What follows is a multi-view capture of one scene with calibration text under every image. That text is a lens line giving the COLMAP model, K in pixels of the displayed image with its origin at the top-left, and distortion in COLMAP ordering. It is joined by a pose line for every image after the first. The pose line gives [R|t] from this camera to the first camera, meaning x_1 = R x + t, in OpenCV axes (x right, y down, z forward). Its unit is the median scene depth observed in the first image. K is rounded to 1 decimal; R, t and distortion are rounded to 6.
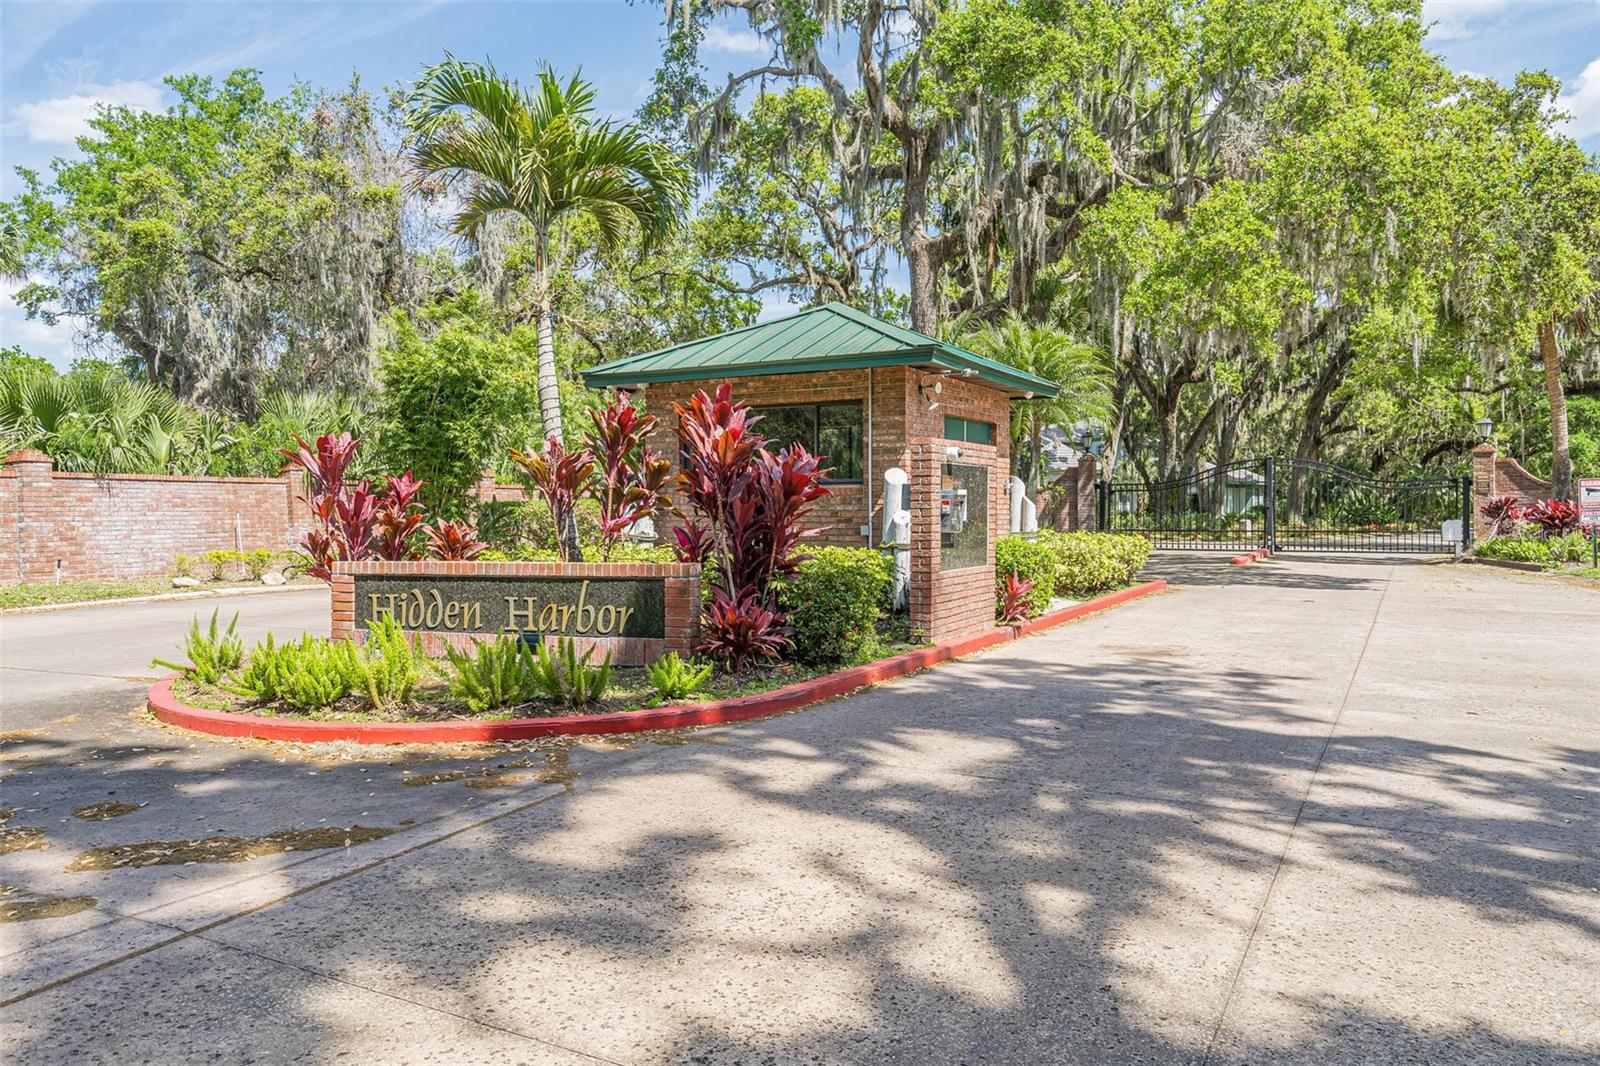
lens RADIAL K [[1141.8, 0, 800.3], [0, 1141.8, 507.8], [0, 0, 1]] dist [0.006807, -0.000442]
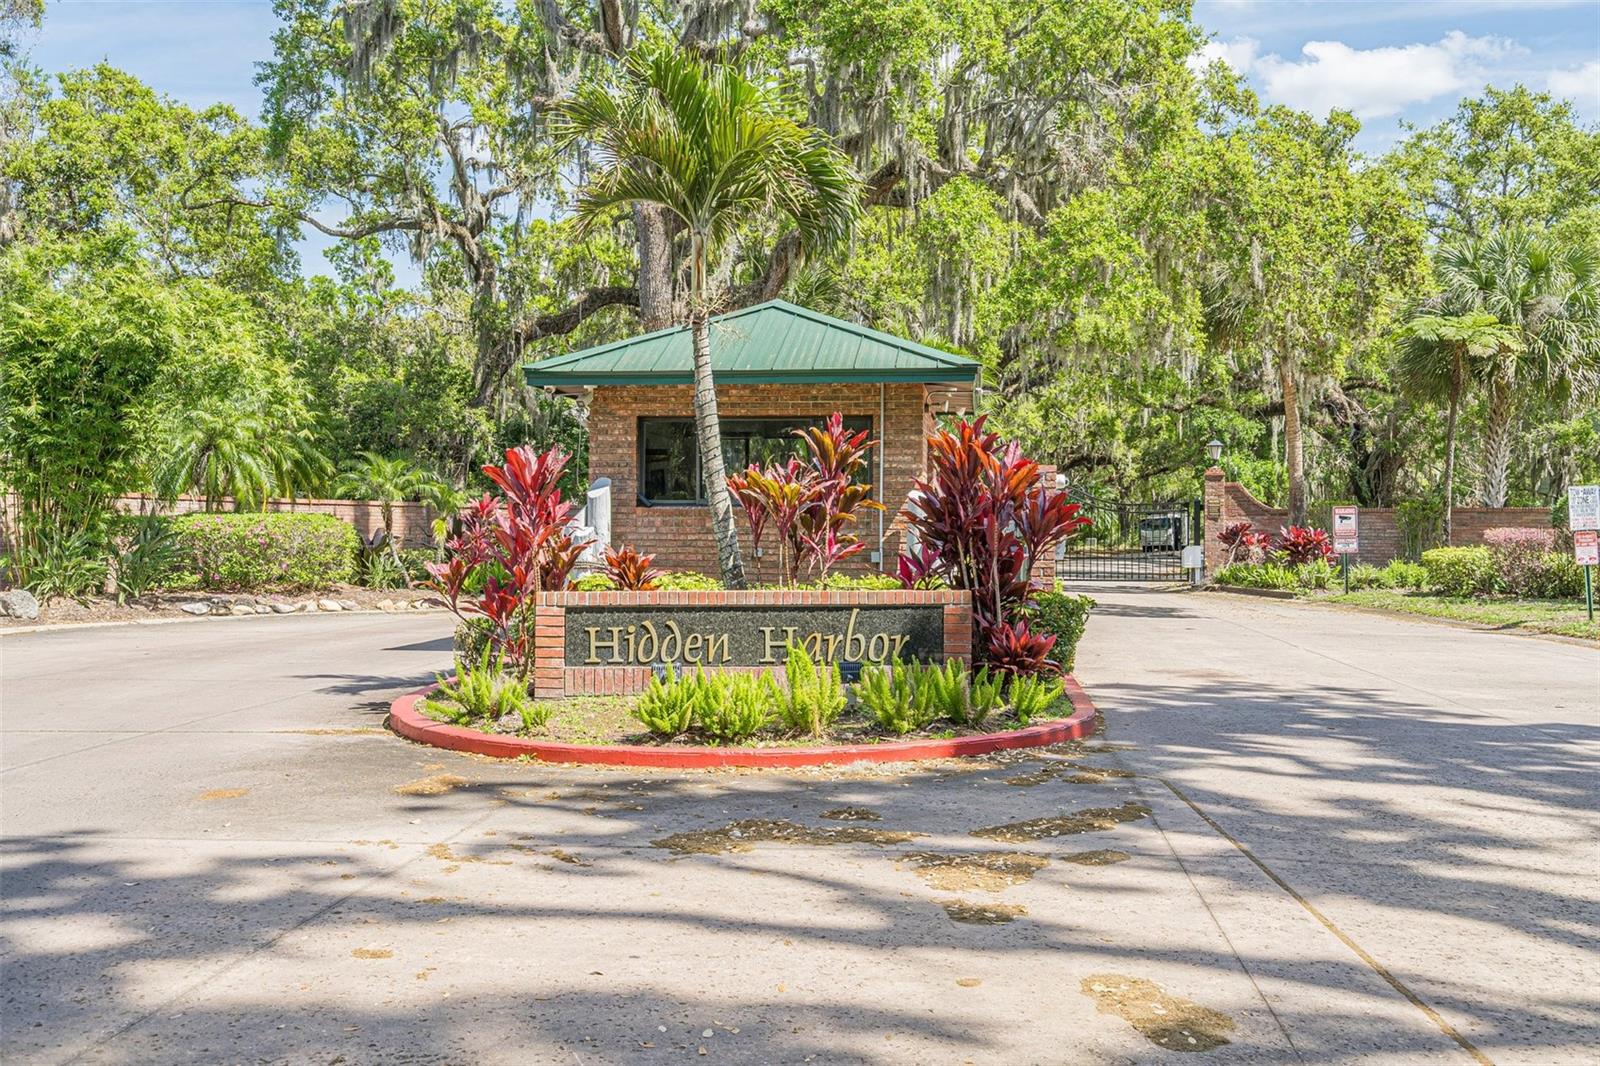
lens RADIAL K [[1549.7, 0, 800.0], [0, 1549.7, 533.0], [0, 0, 1]] dist [-0.011007, -0.005263]
pose [[0.923166, 0.007124, 0.384336, -0.377106], [-0.009081, 0.999953, 0.003278, -0.002689], [-0.384295, -0.006516, 0.923187, -0.106874]]
